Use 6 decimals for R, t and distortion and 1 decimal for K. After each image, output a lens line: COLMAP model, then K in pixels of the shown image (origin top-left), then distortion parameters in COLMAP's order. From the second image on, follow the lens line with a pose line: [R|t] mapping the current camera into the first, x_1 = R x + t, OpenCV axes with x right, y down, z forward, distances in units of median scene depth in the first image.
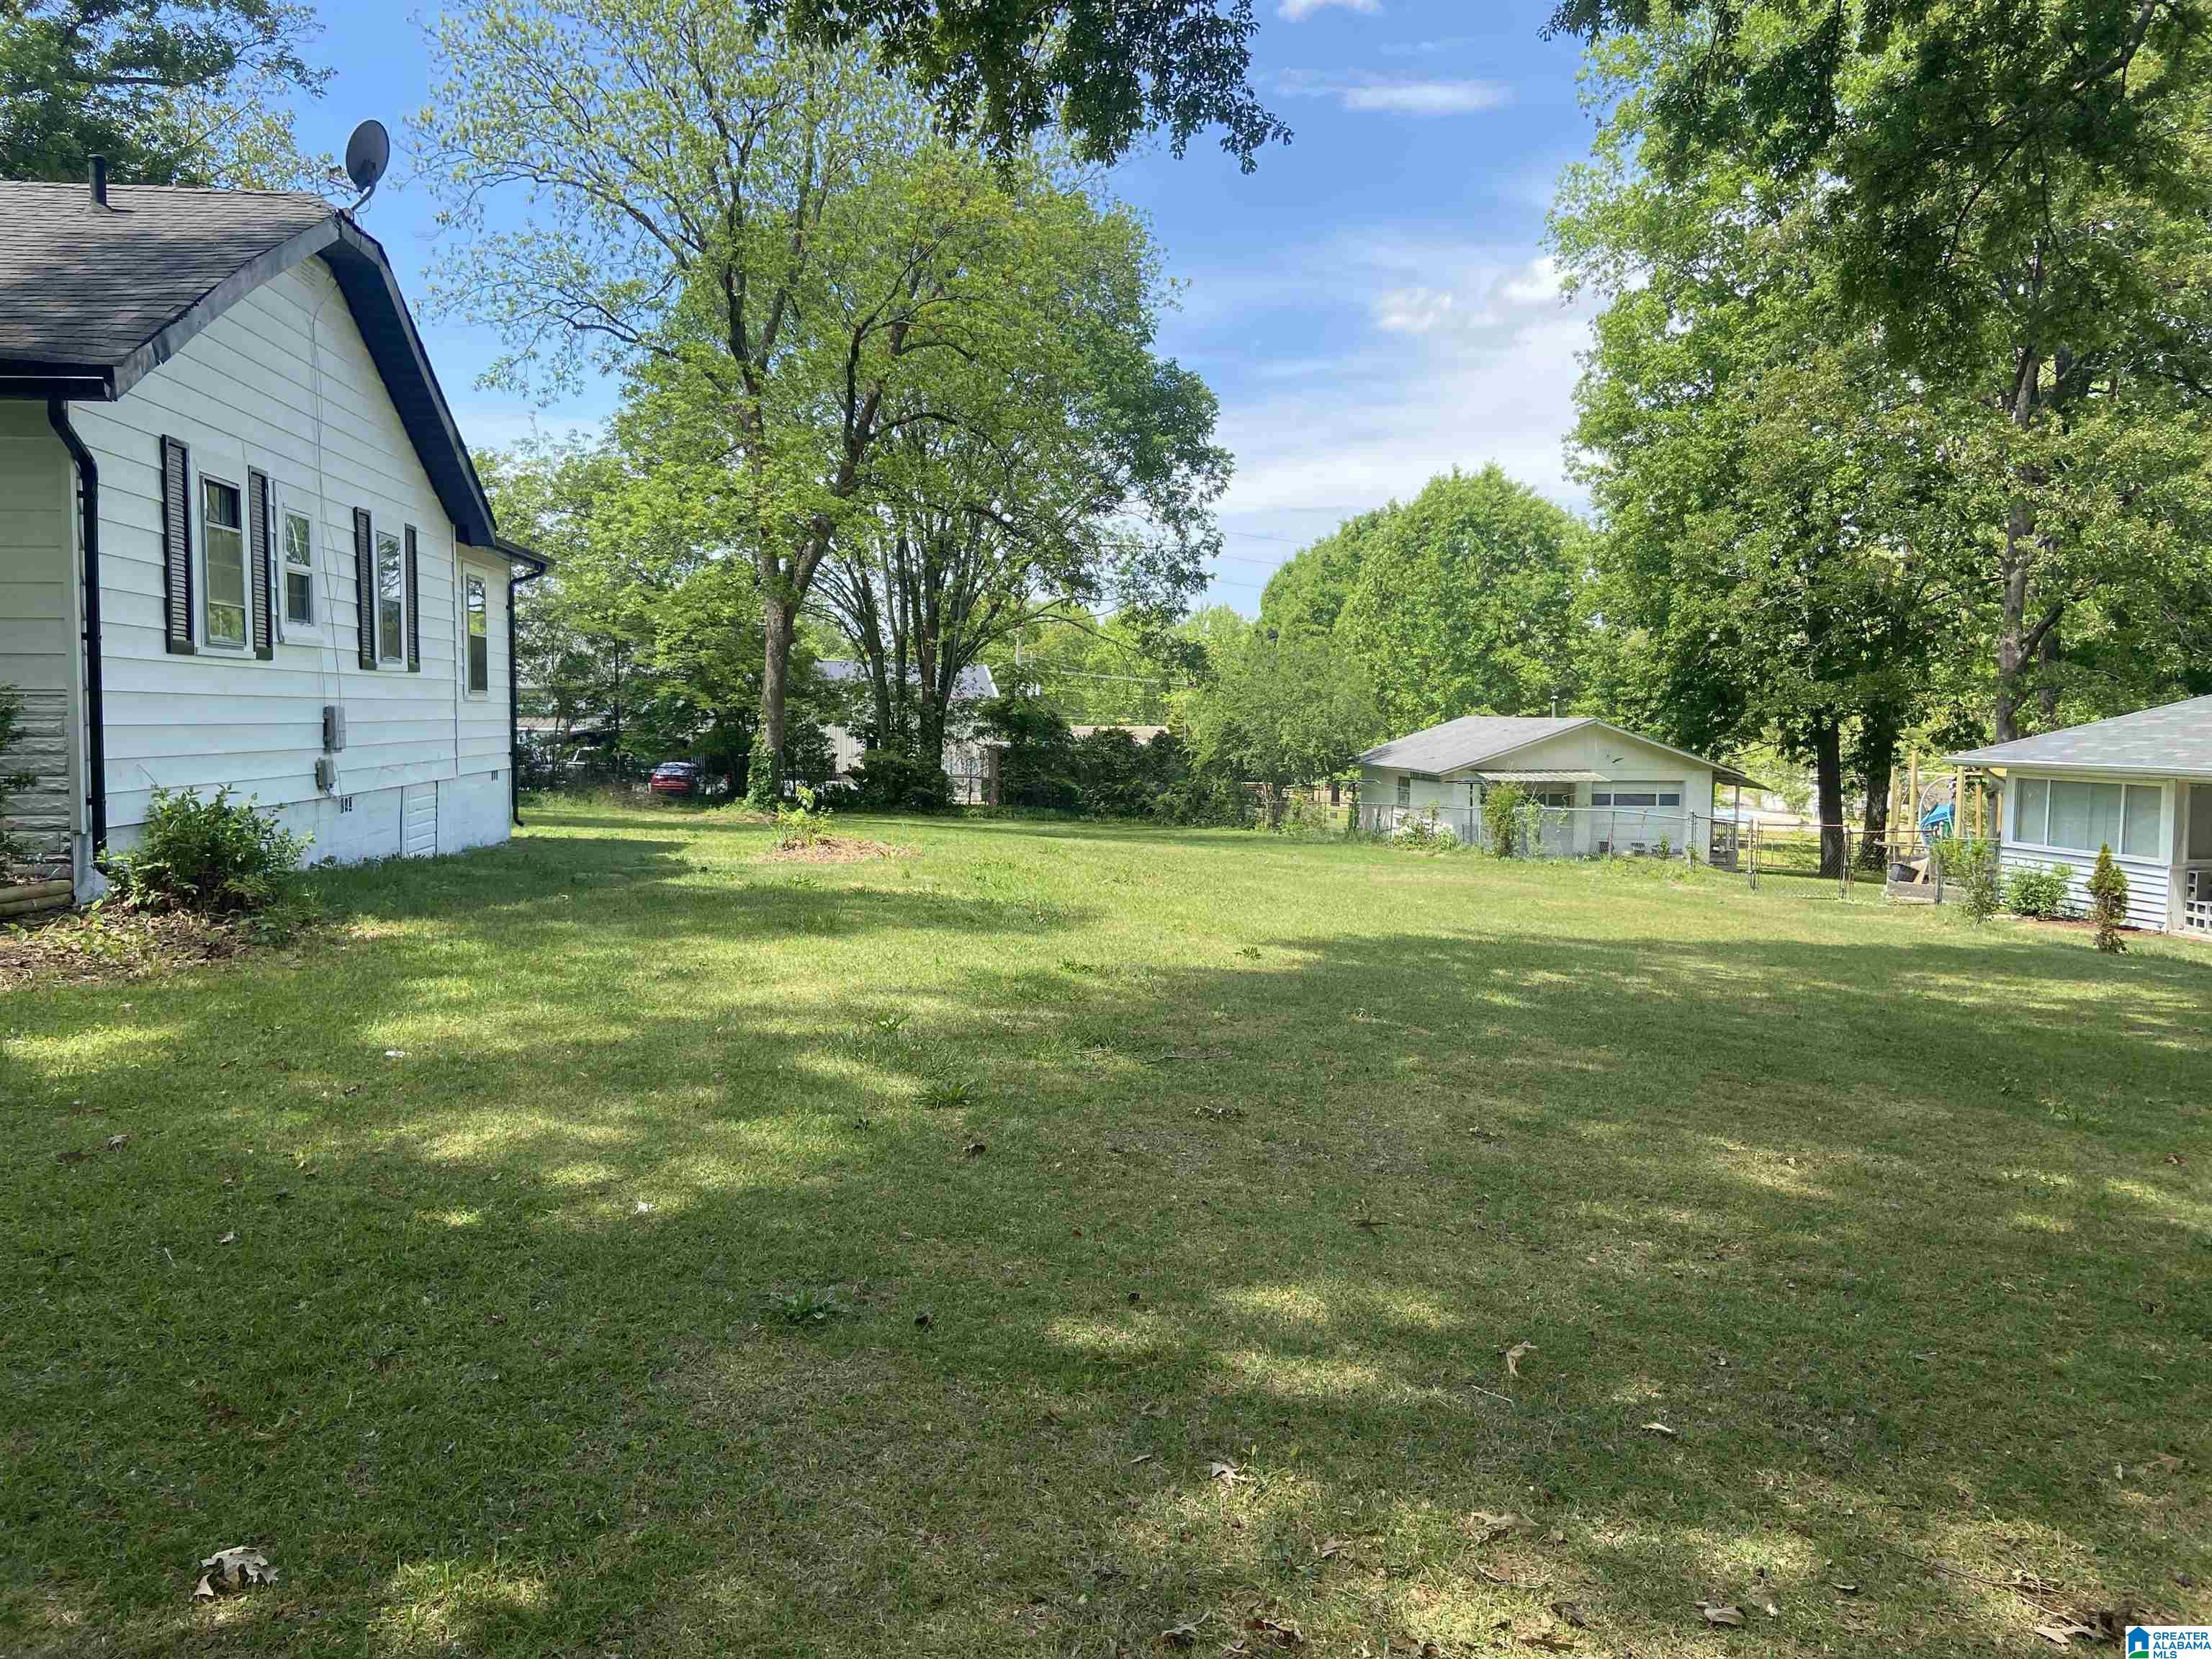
lens RADIAL K [[1679.5, 0, 1087.7], [0, 1679.5, 785.1], [0, 0, 1]] dist [0.088809, -0.094191]
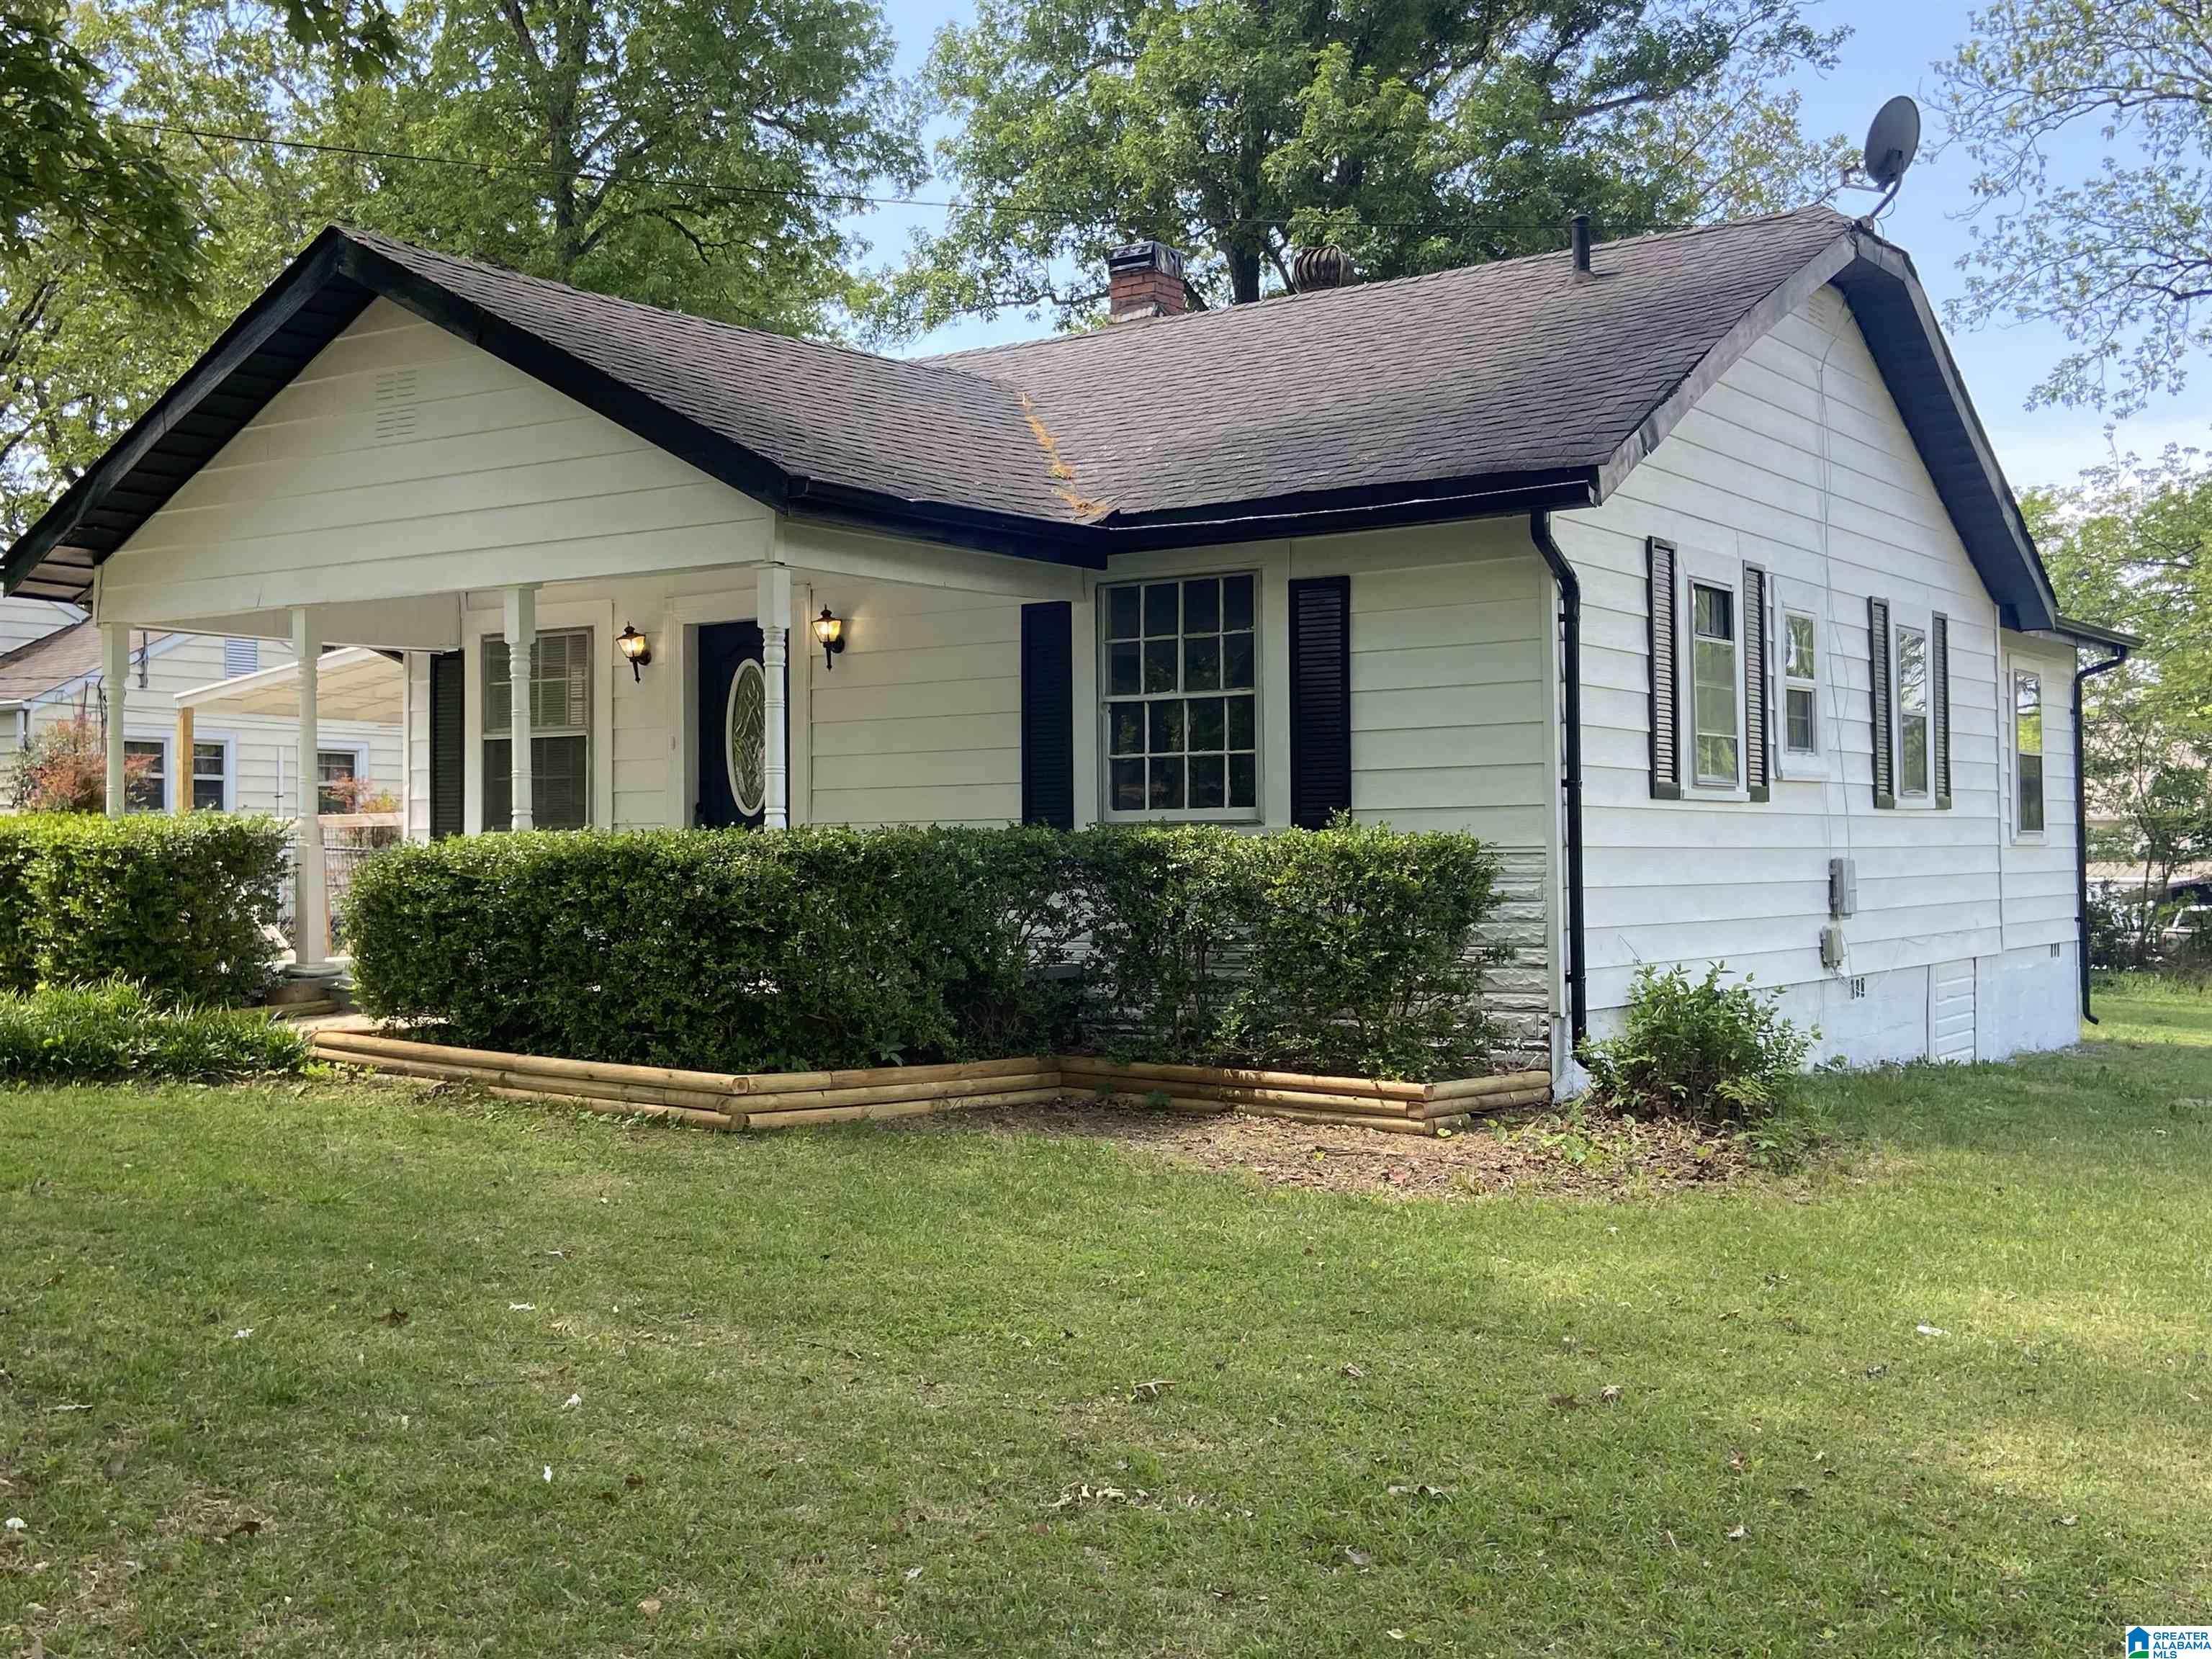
lens RADIAL K [[2366.9, 0, 1106.5], [0, 2366.9, 813.2], [0, 0, 1]] dist [0.050225, 0.000000]
pose [[0.755671, -0.022948, -0.654549, 0.008448], [-0.015956, 0.998444, -0.053426, -0.004544], [0.654757, 0.050816, 0.754130, -0.025913]]
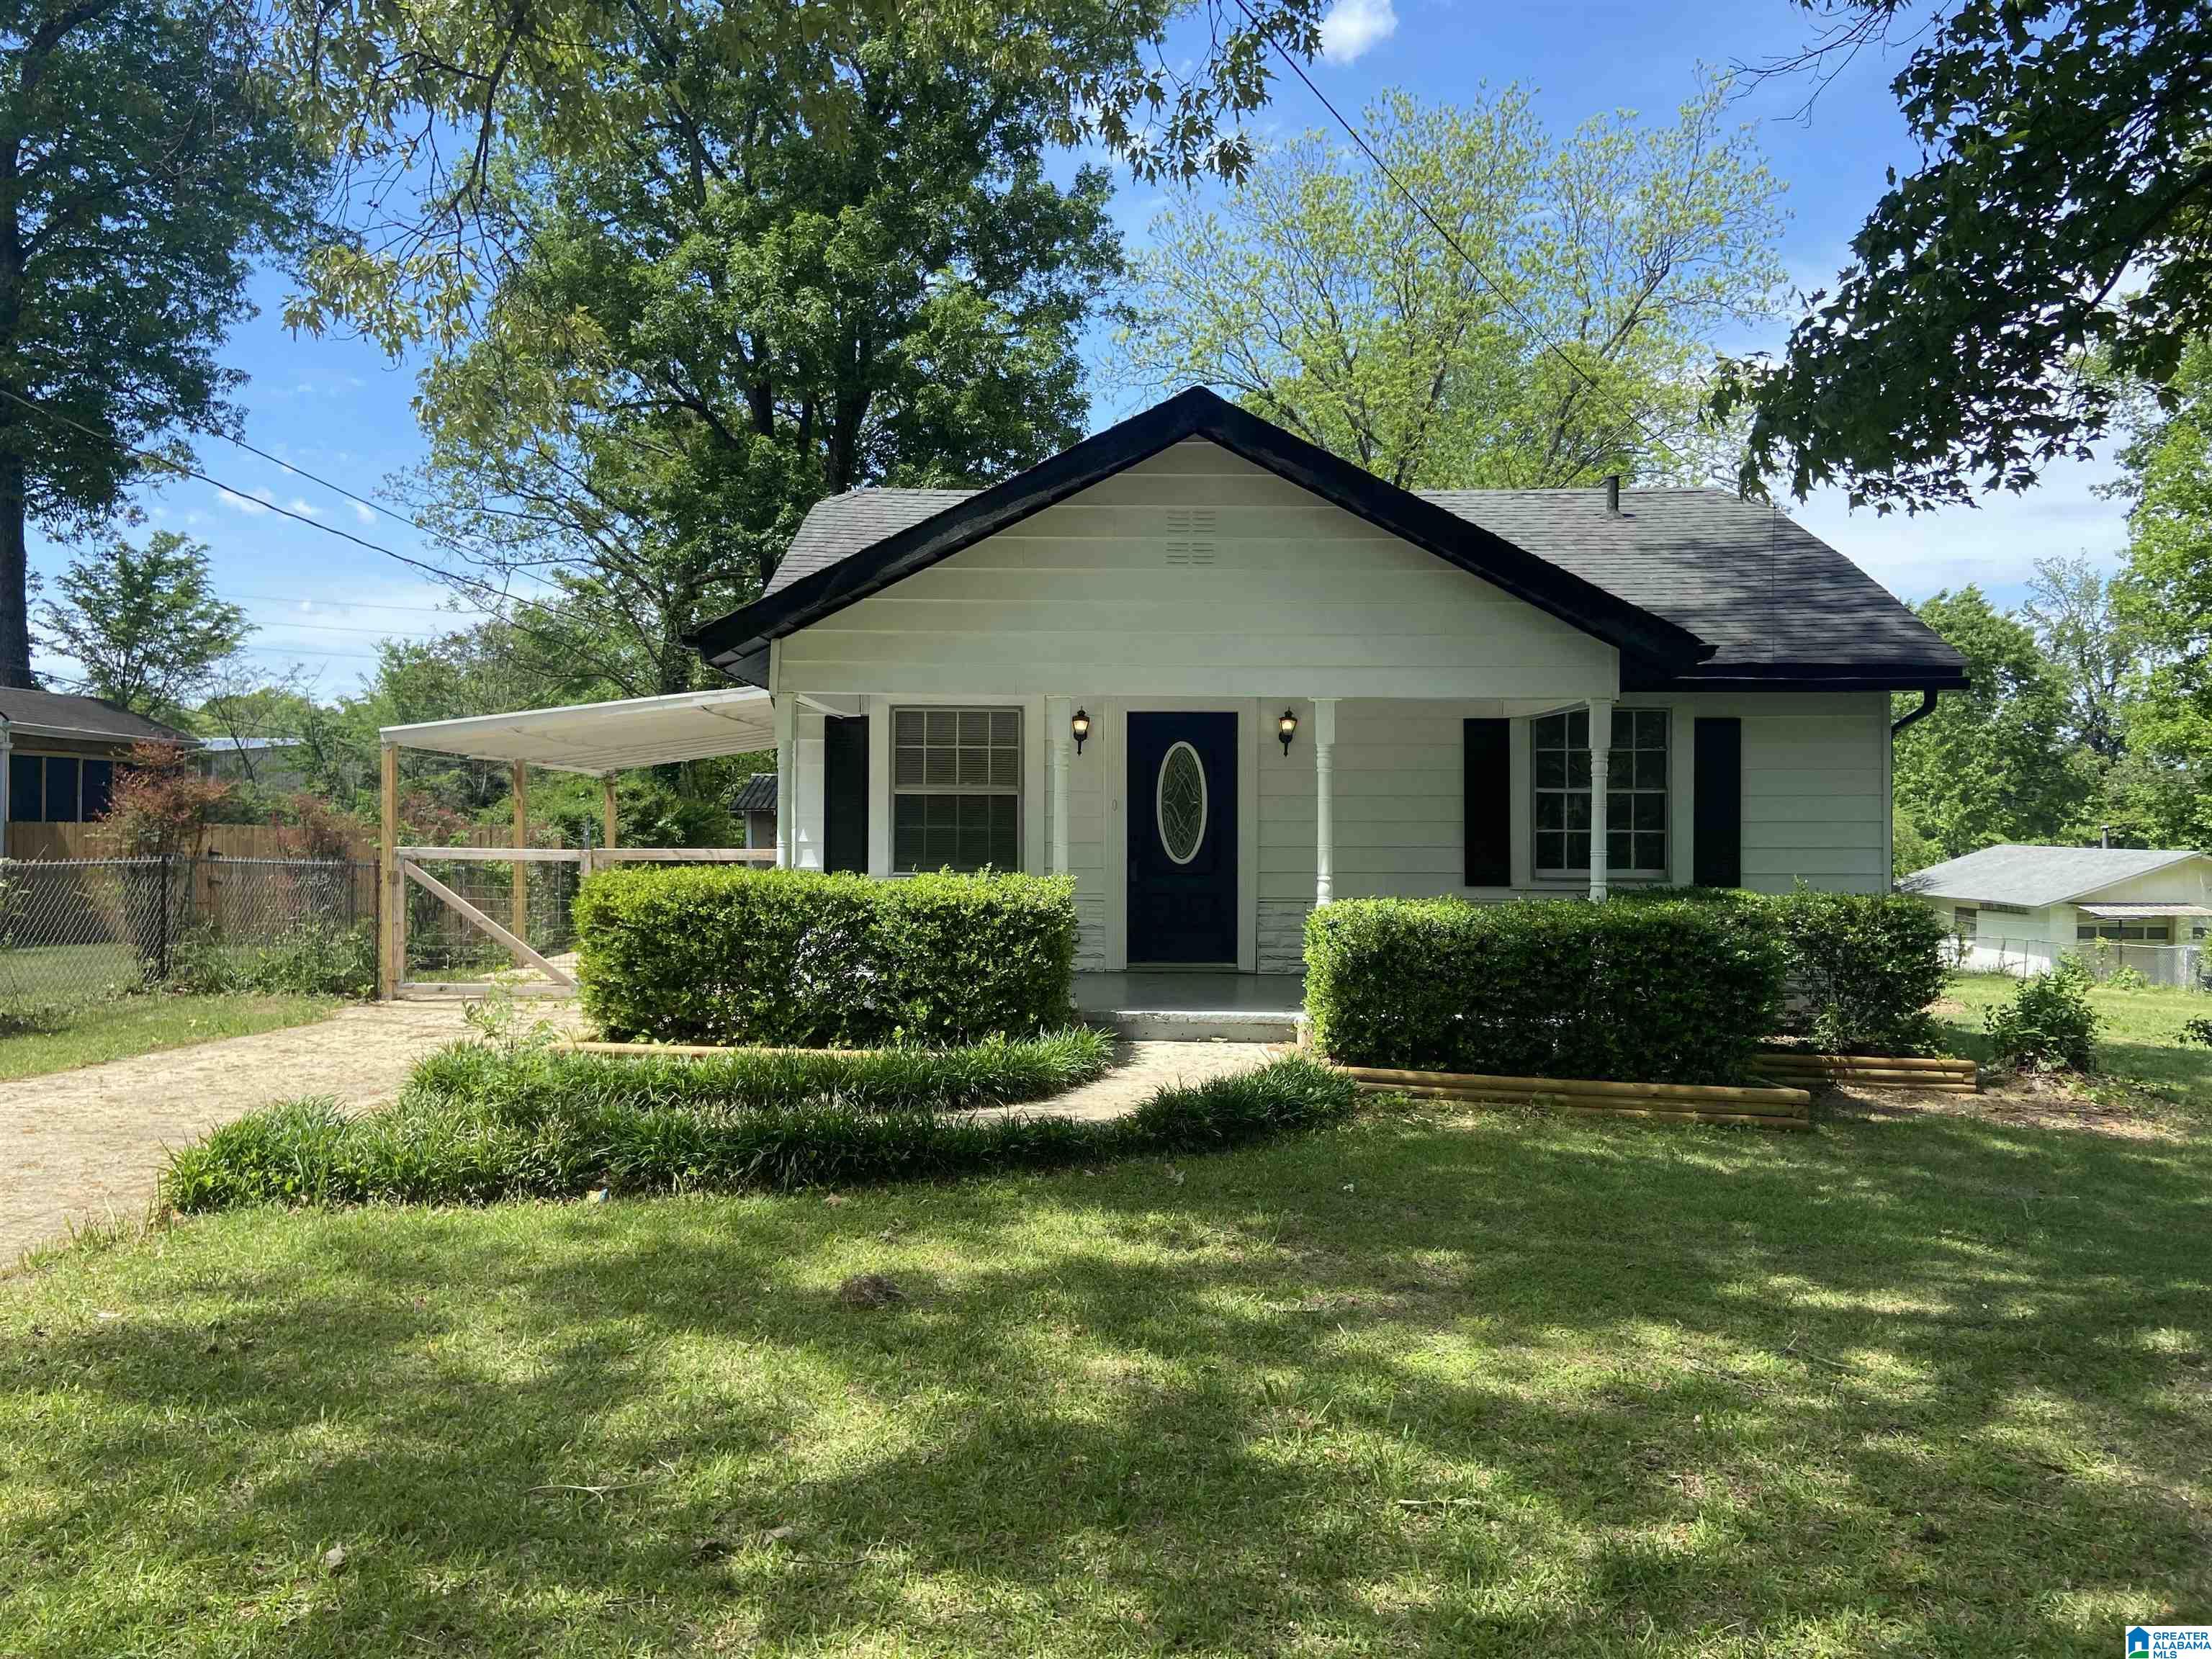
lens RADIAL K [[1679.5, 0, 1109.5], [0, 1679.5, 835.6], [0, 0, 1]] dist [0.088809, -0.094191]
pose [[0.991217, 0.002995, -0.132210, -0.447176], [-0.007247, 0.999471, -0.031692, -0.028380], [0.132045, 0.032372, 0.990715, -0.195304]]
